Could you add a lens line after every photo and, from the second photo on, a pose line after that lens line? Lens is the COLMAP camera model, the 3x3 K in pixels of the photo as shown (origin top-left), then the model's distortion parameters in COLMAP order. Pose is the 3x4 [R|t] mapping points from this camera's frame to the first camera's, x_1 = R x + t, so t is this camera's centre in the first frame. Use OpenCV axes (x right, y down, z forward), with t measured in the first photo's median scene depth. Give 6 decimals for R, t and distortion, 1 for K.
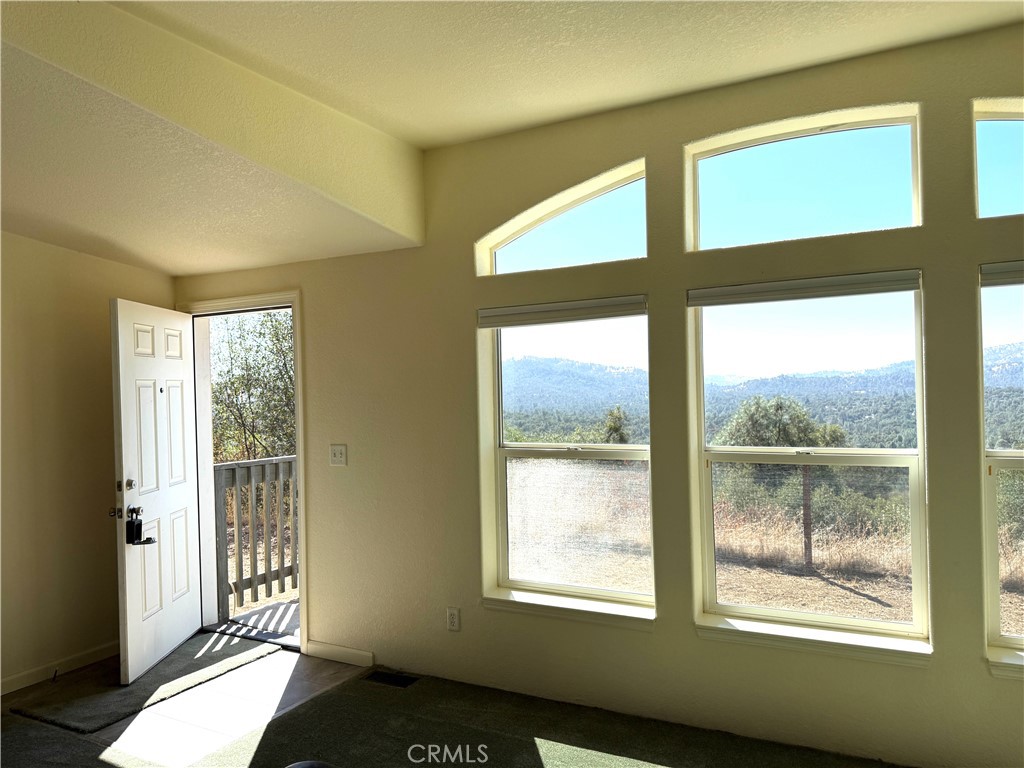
lens RADIAL K [[726.8, 0, 521.3], [0, 726.8, 389.6], [0, 0, 1]] dist [0.045055, -0.056075]
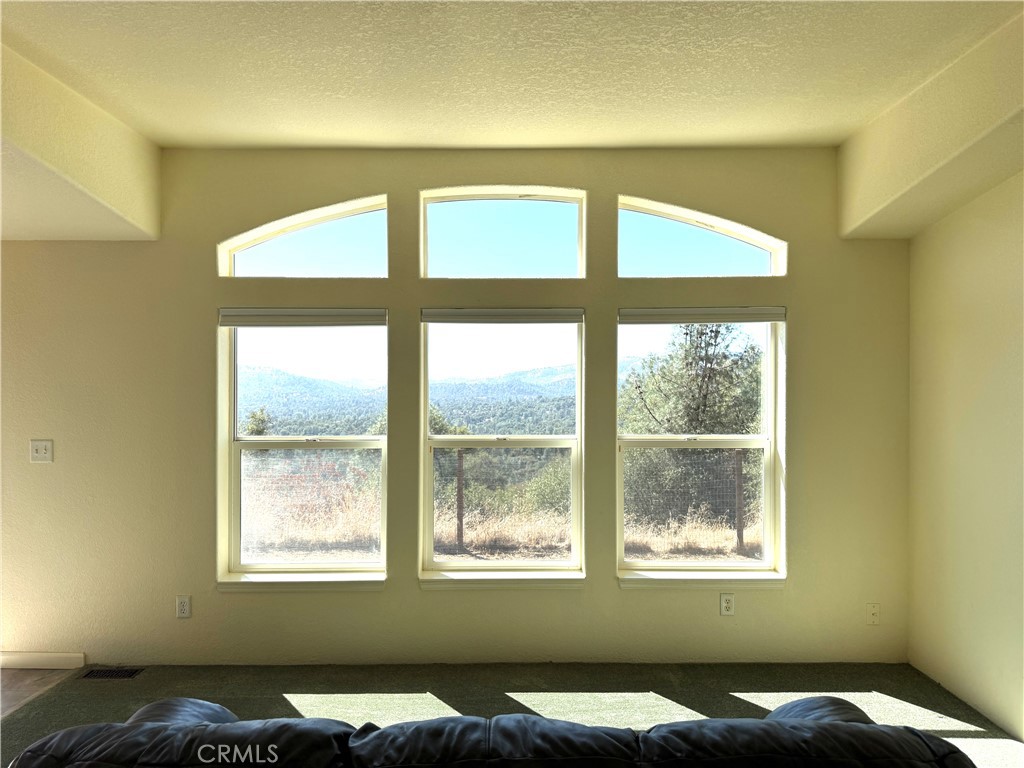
lens RADIAL K [[726.8, 0, 520.4], [0, 726.8, 390.9], [0, 0, 1]] dist [0.045055, -0.056075]
pose [[0.880130, 0.021746, 0.474234, -0.175308], [-0.020237, 0.999761, -0.008285, 0.008947], [-0.474301, -0.002305, 0.880360, -0.140319]]
